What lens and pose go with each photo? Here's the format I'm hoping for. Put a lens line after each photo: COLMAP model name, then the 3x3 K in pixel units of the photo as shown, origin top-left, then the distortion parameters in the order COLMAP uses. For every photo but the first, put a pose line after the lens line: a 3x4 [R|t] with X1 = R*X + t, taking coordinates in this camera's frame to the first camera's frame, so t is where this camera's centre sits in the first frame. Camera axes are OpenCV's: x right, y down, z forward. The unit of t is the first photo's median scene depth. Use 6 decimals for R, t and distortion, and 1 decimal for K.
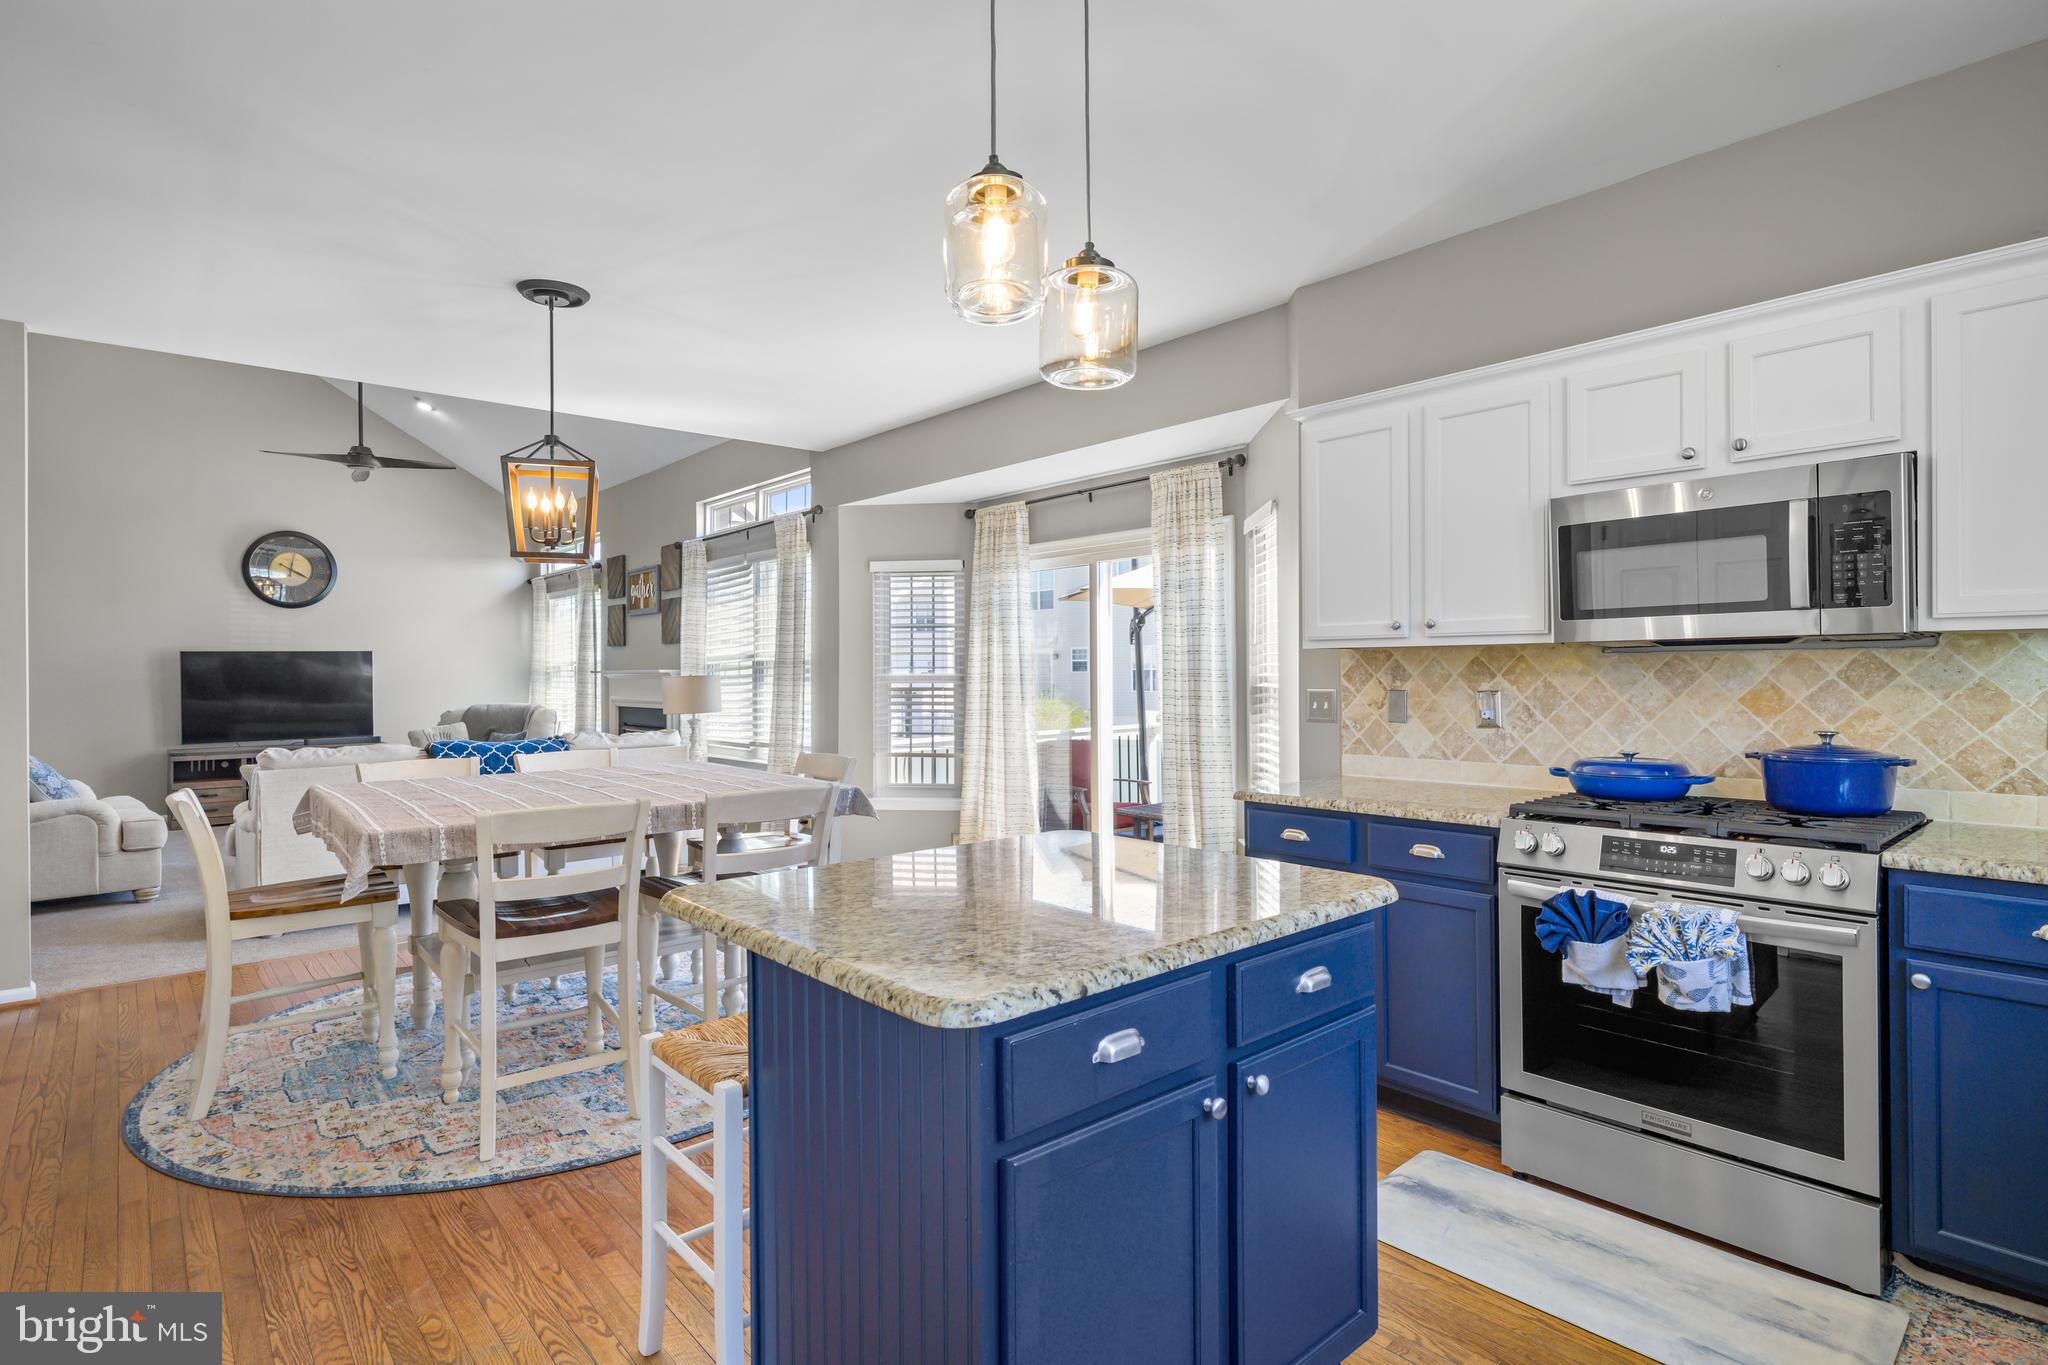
lens RADIAL K [[1030.6, 0, 1032.2], [0, 1030.6, 672.1], [0, 0, 1]] dist [0.001200, 0.000259]
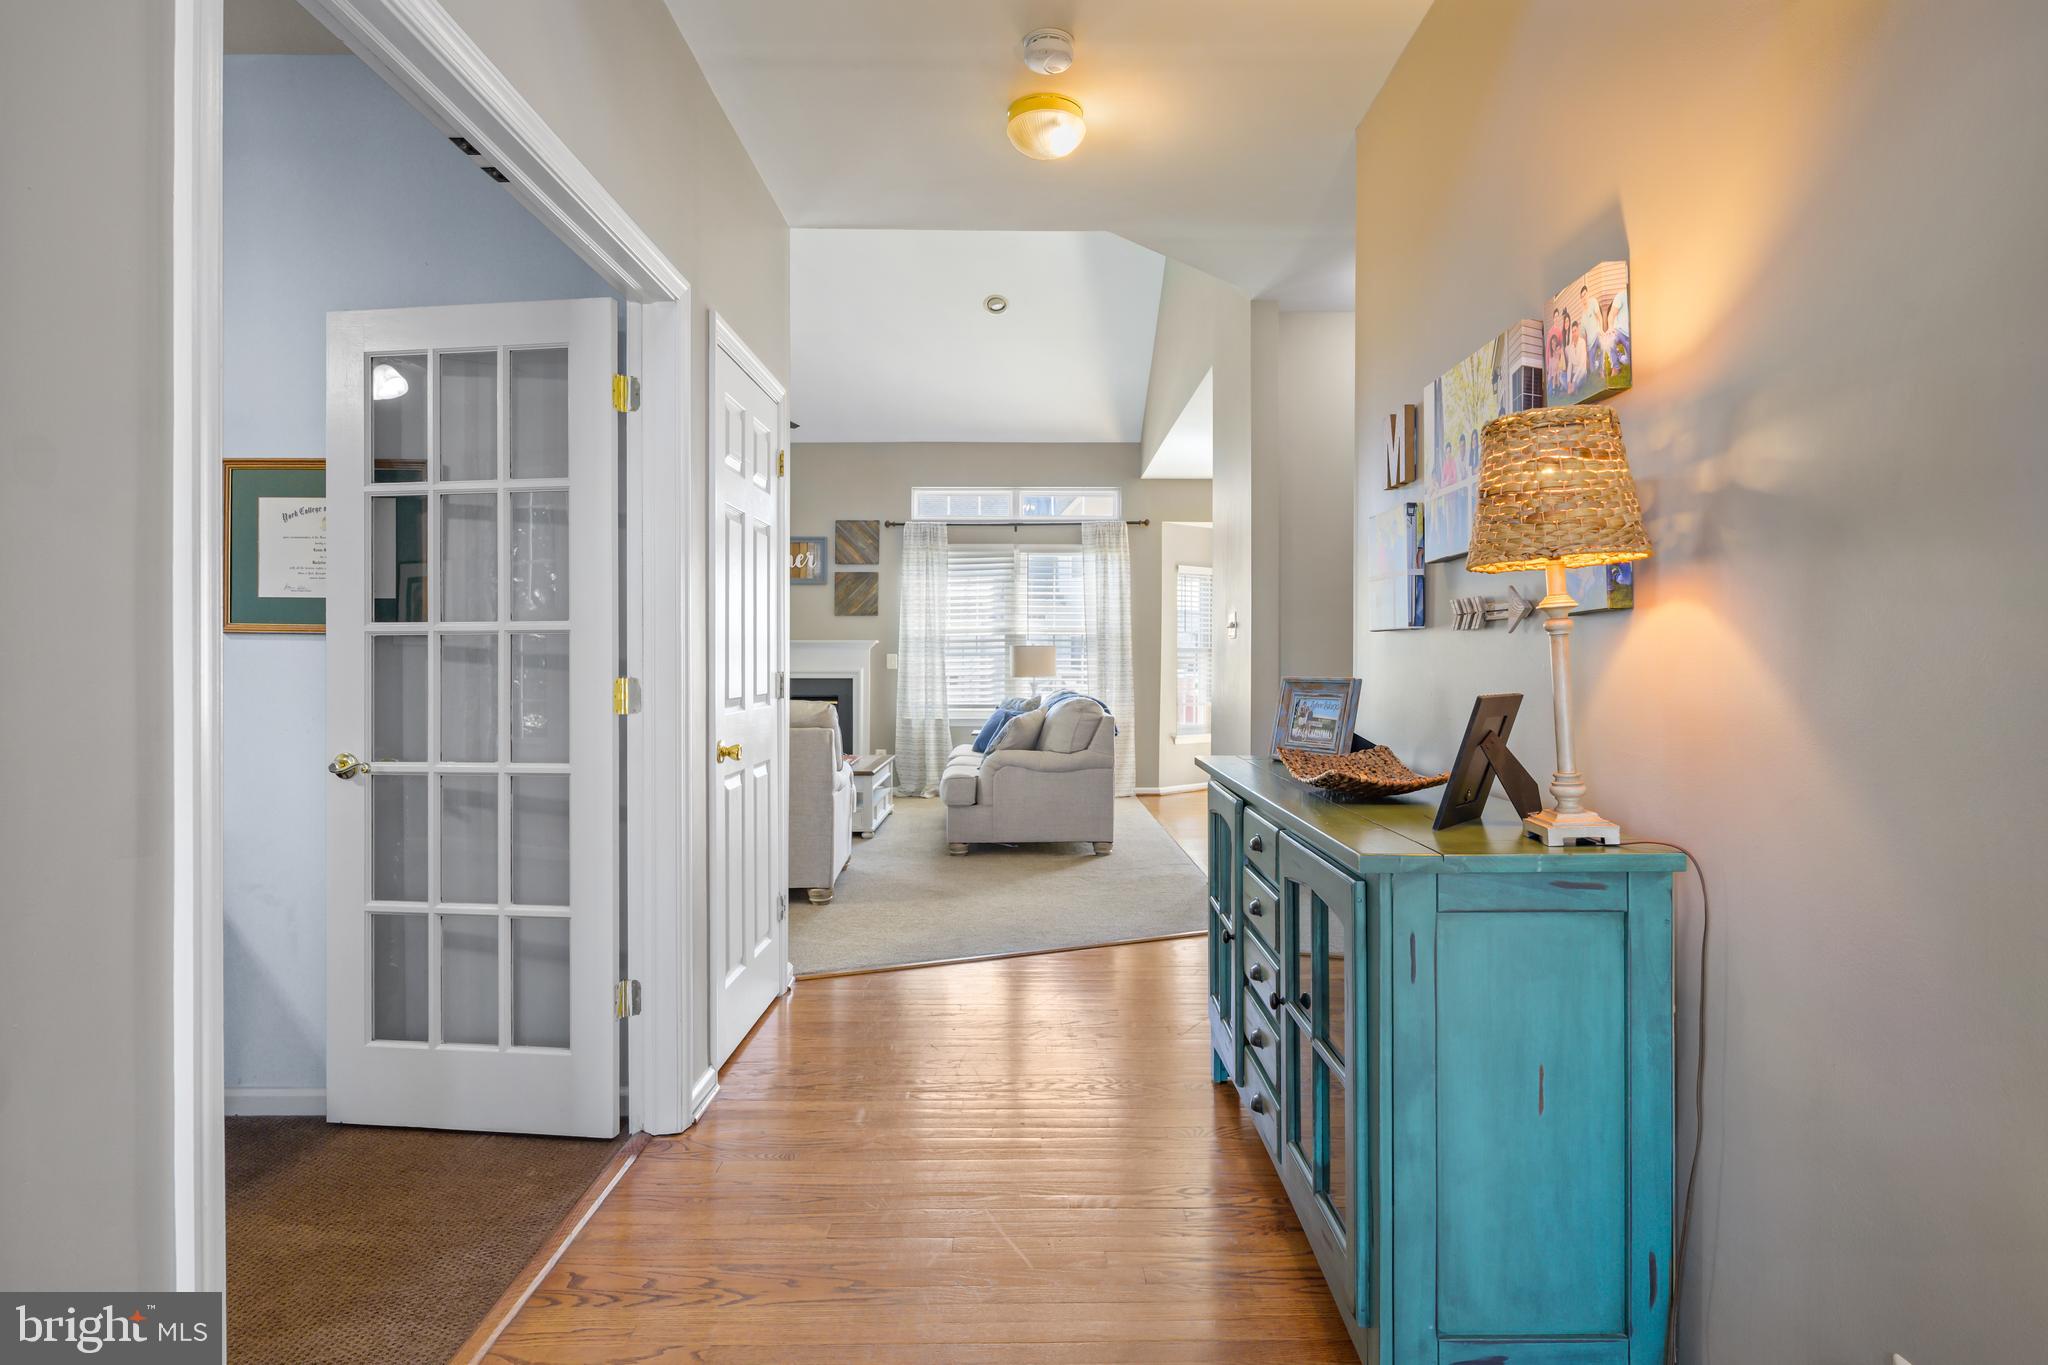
lens RADIAL K [[1097.4, 0, 1033.3], [0, 1097.4, 664.9], [0, 0, 1]] dist [0.002298, 0.000467]
pose [[0.656871, 0.002690, 0.753998, -2.698986], [-0.005305, 0.999985, 0.001054, 0.052183], [-0.753984, -0.004693, 0.656875, 0.339979]]
